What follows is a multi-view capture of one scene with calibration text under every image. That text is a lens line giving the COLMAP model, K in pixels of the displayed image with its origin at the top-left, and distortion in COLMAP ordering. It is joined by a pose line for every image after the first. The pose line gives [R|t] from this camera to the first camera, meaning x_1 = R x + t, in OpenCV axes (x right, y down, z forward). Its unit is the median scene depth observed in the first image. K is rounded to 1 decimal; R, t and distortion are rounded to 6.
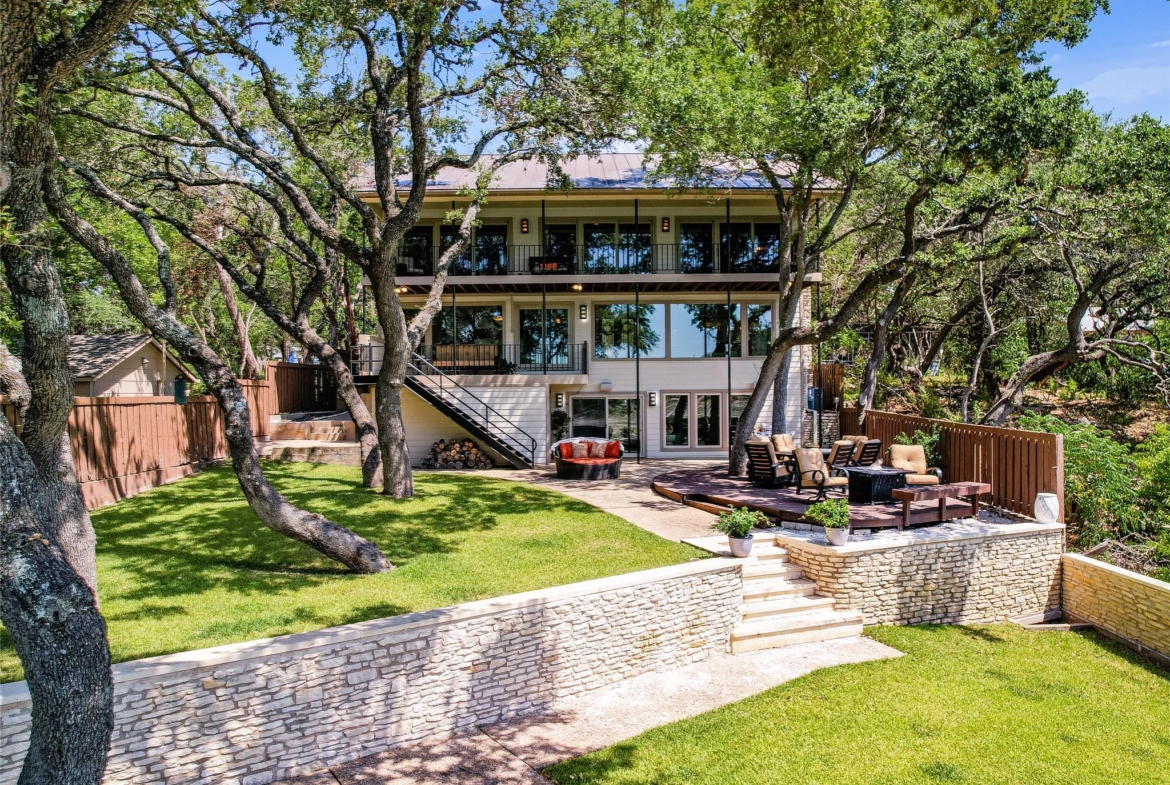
lens RADIAL K [[854.6, 0, 584.0], [0, 854.6, 386.8], [0, 0, 1]] dist [-0.022790, 0.001154]
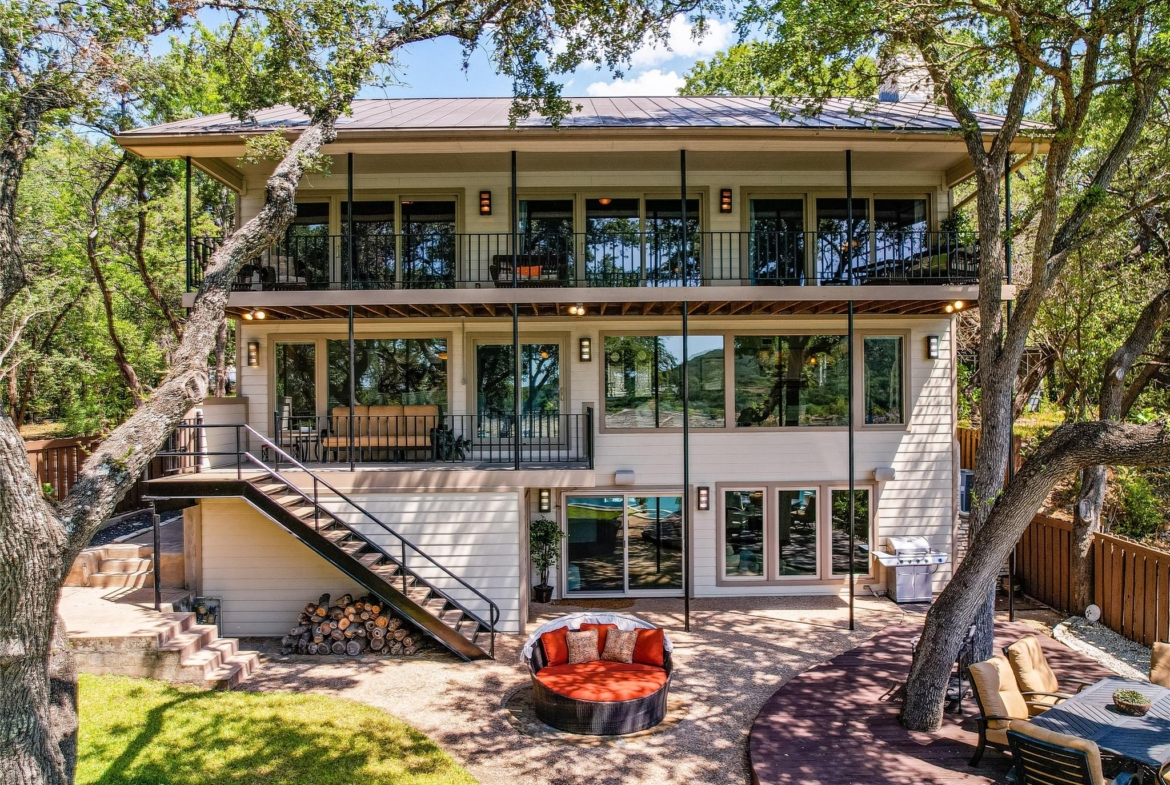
lens RADIAL K [[854.6, 0, 579.1], [0, 854.6, 390.7], [0, 0, 1]] dist [-0.022790, 0.001154]
pose [[0.999990, 0.000151, 0.004413, -0.008263], [-0.000164, 0.999995, 0.003091, -0.066734], [-0.004413, -0.003092, 0.999985, 0.451459]]
